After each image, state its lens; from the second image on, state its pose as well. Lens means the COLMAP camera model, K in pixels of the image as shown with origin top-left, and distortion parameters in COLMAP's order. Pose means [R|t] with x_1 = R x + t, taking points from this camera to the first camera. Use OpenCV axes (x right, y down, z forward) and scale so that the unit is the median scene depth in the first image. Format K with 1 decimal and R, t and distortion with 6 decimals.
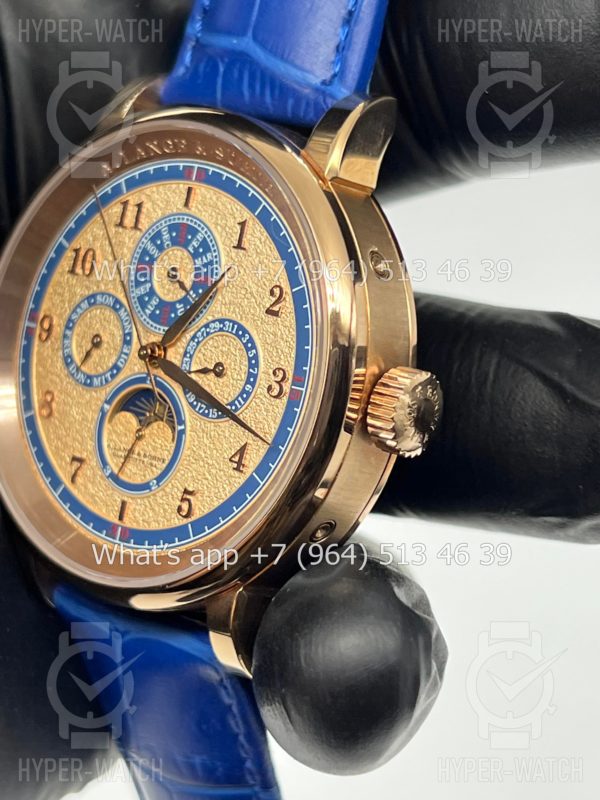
lens RADIAL K [[1827.2, 0, 297.7], [0, 1827.2, 400.3], [0, 0, 1]] dist [0.191584, 0.000000]
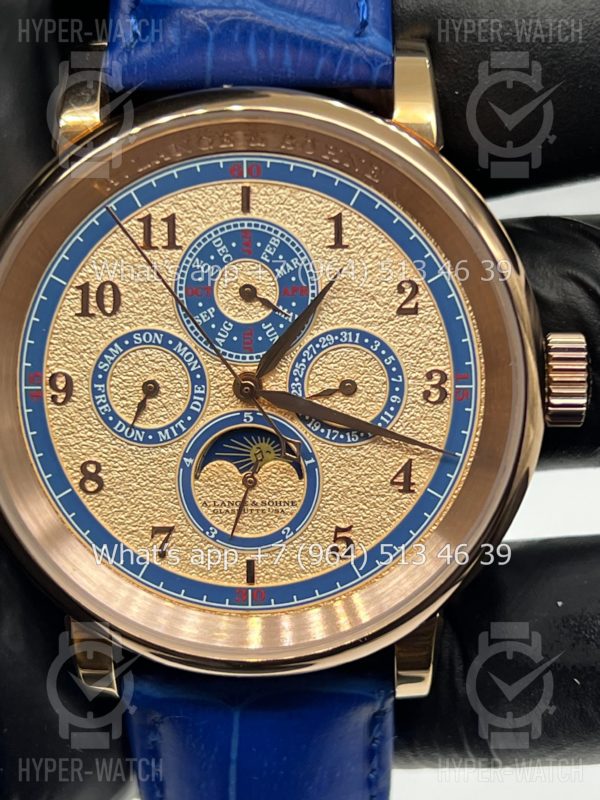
lens RADIAL K [[1827.2, 0, 305.2], [0, 1827.2, 382.1], [0, 0, 1]] dist [0.191584, 0.000000]
pose [[0.796662, -0.291786, 0.529330, -0.507871], [0.202091, 0.953945, 0.221695, -0.211436], [-0.569639, -0.069643, 0.818939, 0.289587]]
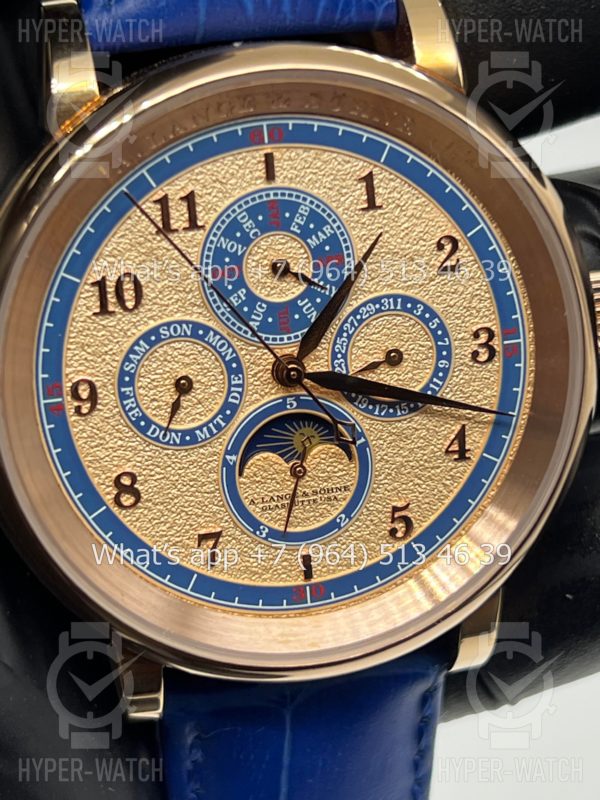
lens RADIAL K [[1827.2, 0, 296.5], [0, 1827.2, 386.6], [0, 0, 1]] dist [0.191584, 0.000000]
pose [[0.614329, -0.405386, 0.676951, -0.610629], [0.254928, 0.913892, 0.315931, -0.266421], [-0.746734, -0.021512, 0.664775, 0.478790]]
